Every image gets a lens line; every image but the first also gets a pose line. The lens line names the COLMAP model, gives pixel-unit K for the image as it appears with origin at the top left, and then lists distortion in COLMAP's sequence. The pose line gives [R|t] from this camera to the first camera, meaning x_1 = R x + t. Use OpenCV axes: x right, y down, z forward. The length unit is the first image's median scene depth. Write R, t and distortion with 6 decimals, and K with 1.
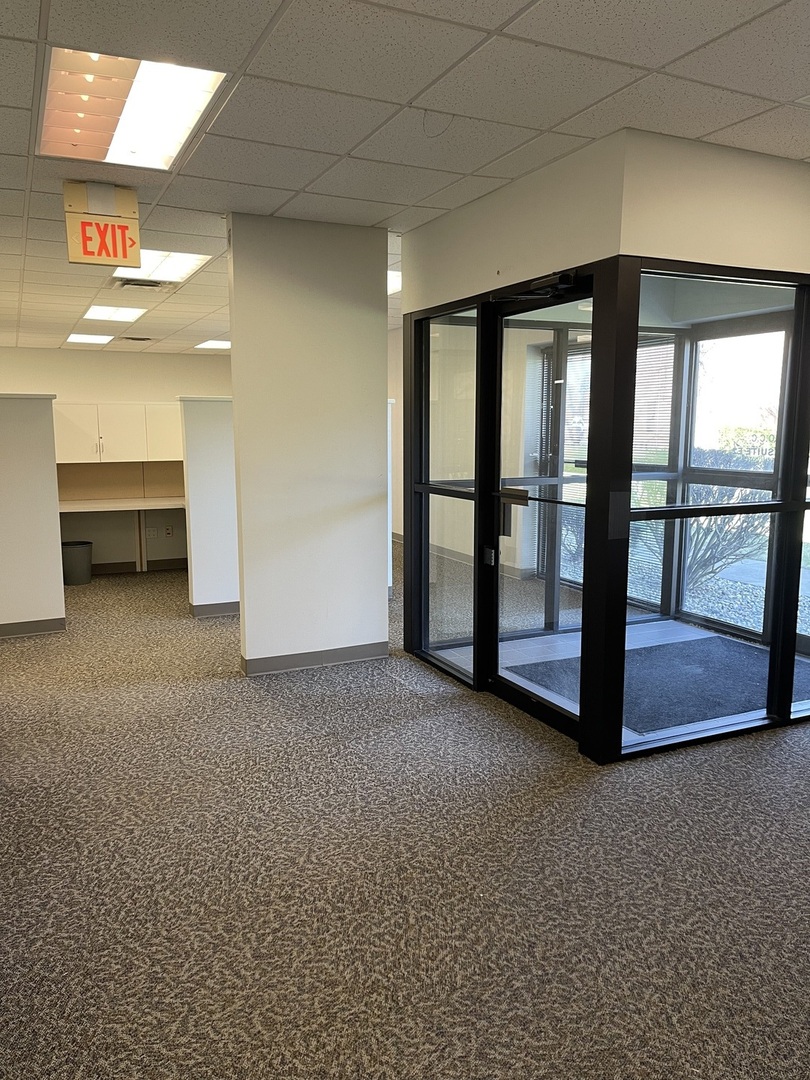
lens RADIAL K [[804.5, 0, 401.7], [0, 804.5, 546.8], [0, 0, 1]] dist [0.096889, -0.126223]
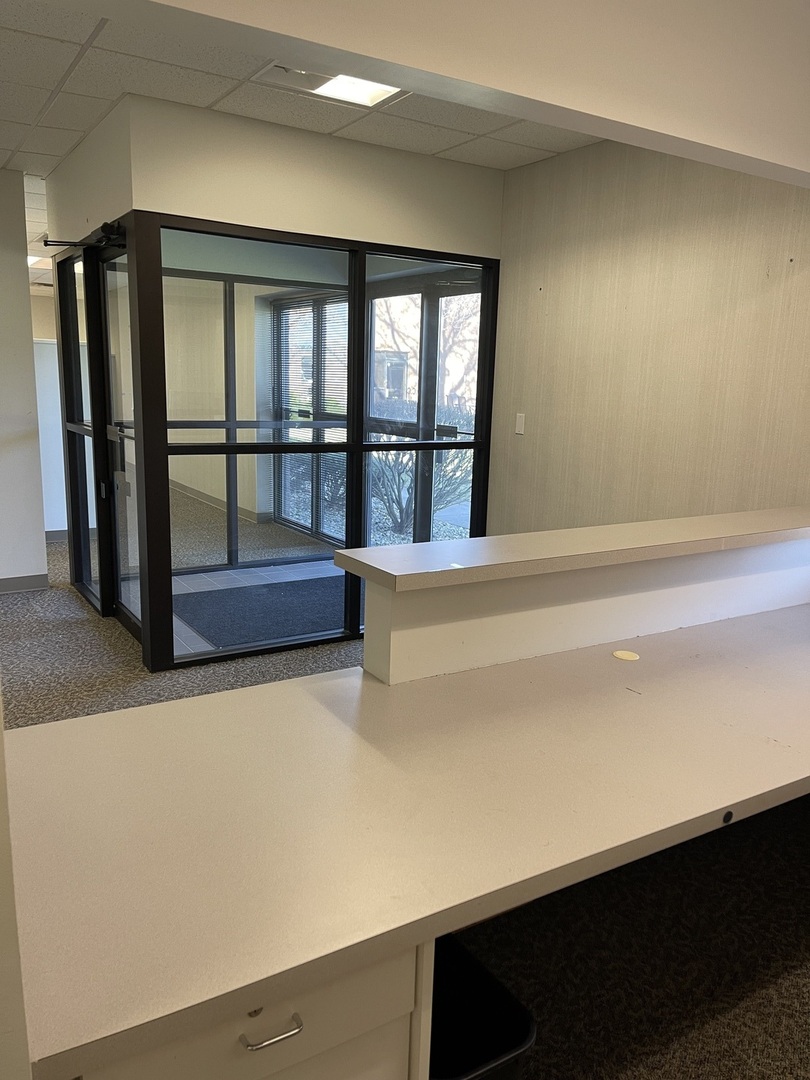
lens RADIAL K [[804.5, 0, 401.7], [0, 804.5, 546.8], [0, 0, 1]] dist [0.096889, -0.126223]
pose [[0.992464, 0.003294, 0.122491, 0.334162], [-0.009830, 0.998557, 0.052798, 0.023458], [-0.122140, -0.053604, 0.991064, -0.111207]]
